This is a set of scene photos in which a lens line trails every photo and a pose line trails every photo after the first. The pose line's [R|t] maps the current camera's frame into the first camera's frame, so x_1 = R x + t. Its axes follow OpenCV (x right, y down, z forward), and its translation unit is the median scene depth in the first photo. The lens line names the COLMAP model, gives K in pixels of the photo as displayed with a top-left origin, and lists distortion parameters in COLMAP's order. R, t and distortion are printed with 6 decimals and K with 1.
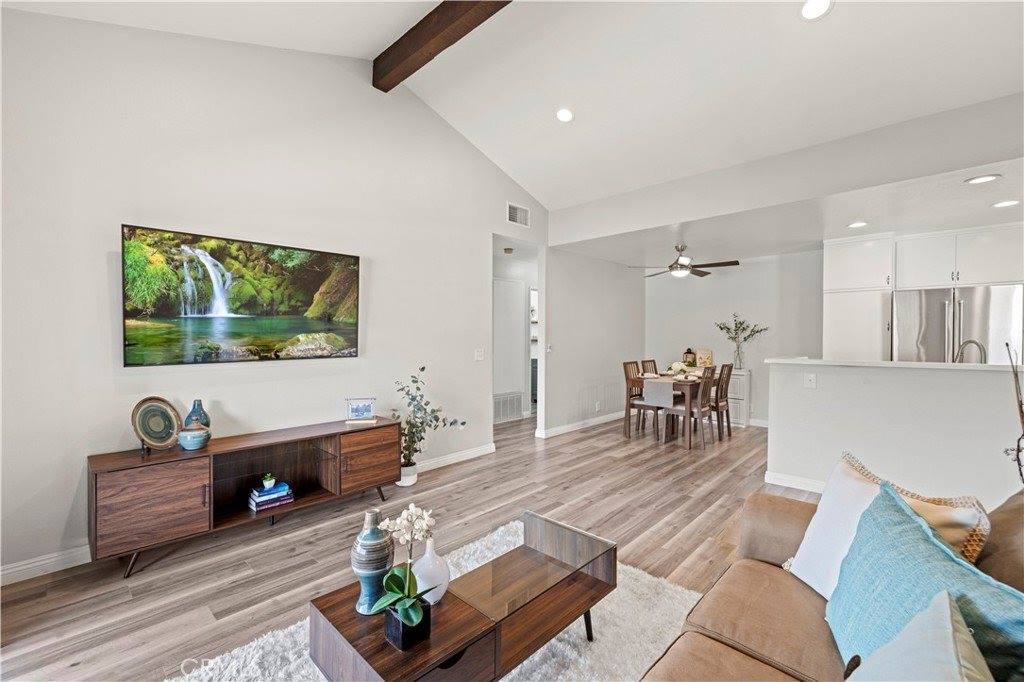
lens RADIAL K [[434.9, 0, 510.7], [0, 434.9, 343.3], [0, 0, 1]] dist [0.001172, 0.000061]
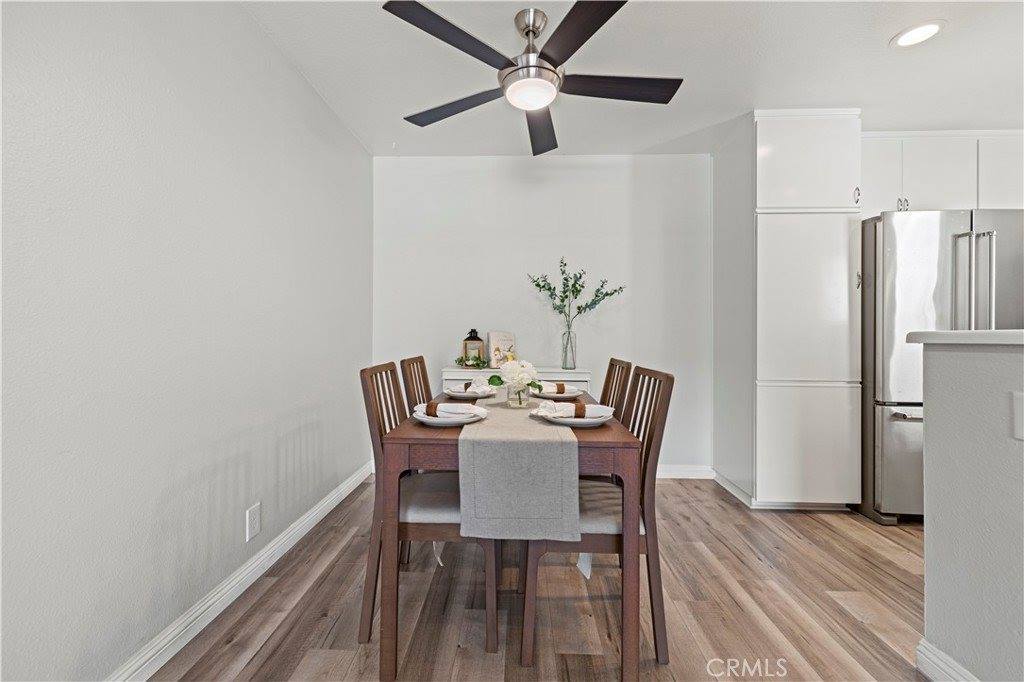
lens RADIAL K [[438.4, 0, 506.3], [0, 438.4, 329.1], [0, 0, 1]] dist [0.002608, -0.000065]
pose [[0.753712, 0.008055, 0.657155, 0.216454], [0.007016, 0.999769, -0.020301, 0.036742], [-0.657167, 0.019912, 0.753482, 1.073532]]
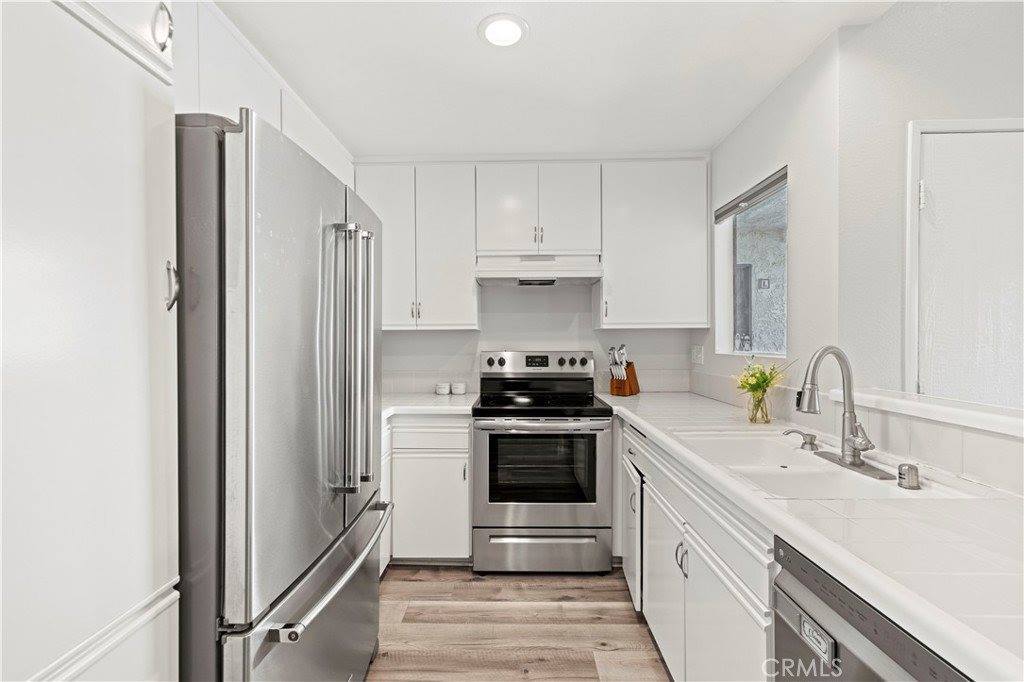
lens RADIAL K [[434.9, 0, 510.7], [0, 434.9, 343.3], [0, 0, 1]] dist [0.001172, 0.000061]
pose [[-0.672518, -0.005230, 0.740062, 0.780337], [0.015660, 0.999651, 0.021296, -0.020465], [-0.739915, 0.025911, -0.672201, 1.245581]]
